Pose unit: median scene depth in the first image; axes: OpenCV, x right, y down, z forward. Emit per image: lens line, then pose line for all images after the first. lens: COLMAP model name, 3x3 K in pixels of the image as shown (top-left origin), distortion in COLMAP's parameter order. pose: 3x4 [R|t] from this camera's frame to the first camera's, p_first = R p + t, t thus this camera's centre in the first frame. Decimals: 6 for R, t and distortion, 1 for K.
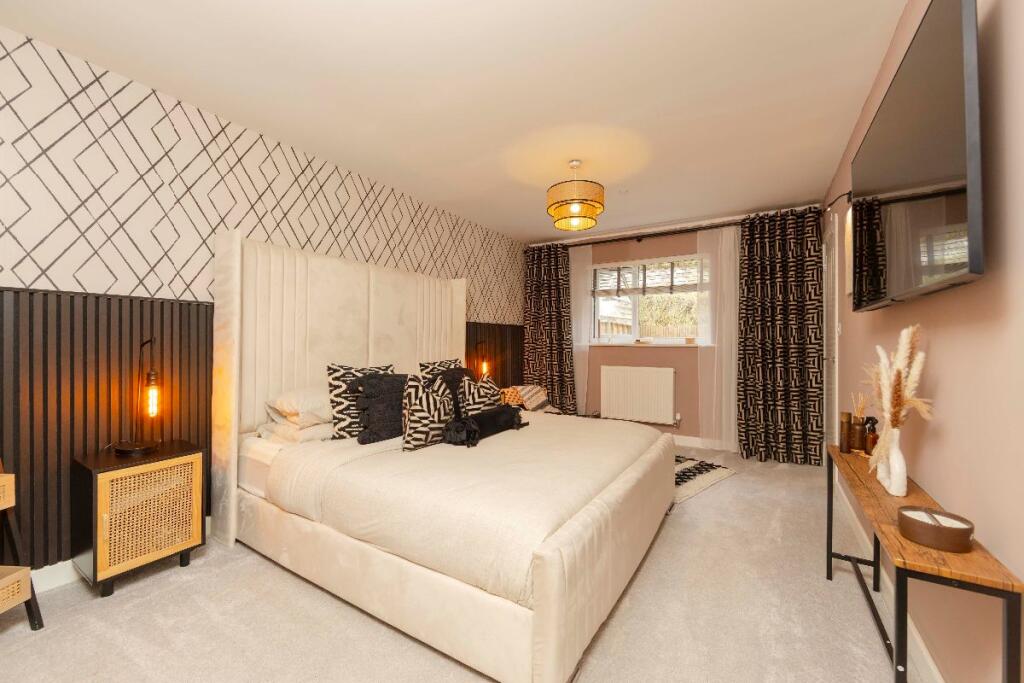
lens RADIAL K [[414.2, 0, 505.7], [0, 414.2, 346.8], [0, 0, 1]] dist [-0.000741, -0.000210]
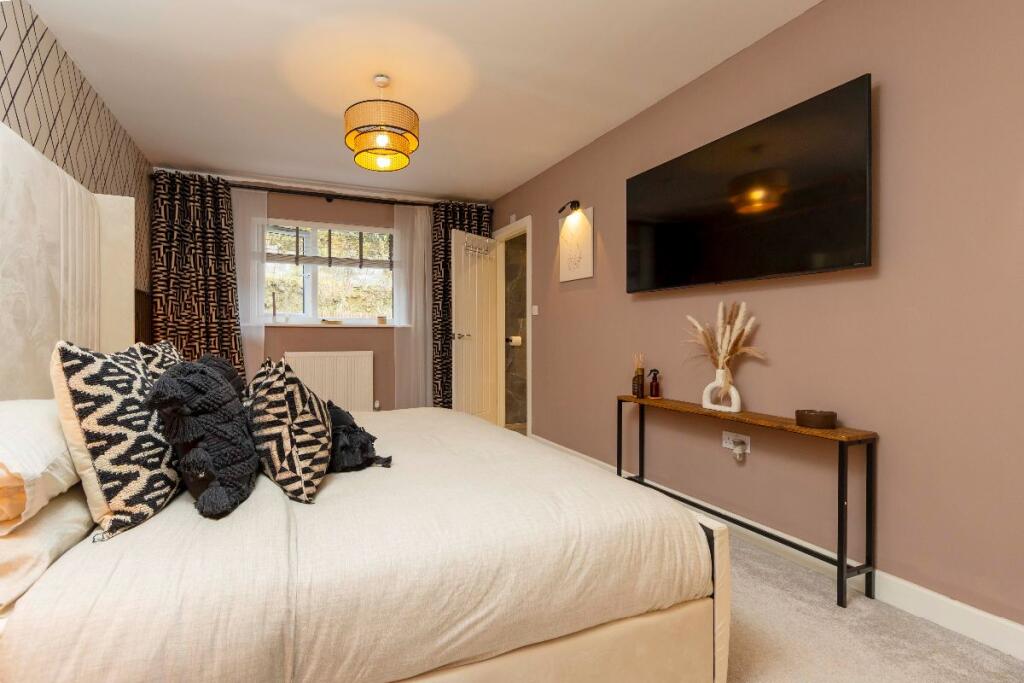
lens RADIAL K [[452.0, 0, 512.0], [0, 452.0, 341.5], [0, 0, 1]] dist [-0.000613, 0.000079]
pose [[0.592358, -0.022293, 0.805366, -0.200107], [0.010576, 0.999746, 0.019895, 0.014120], [-0.805605, -0.003267, 0.592443, 0.163613]]
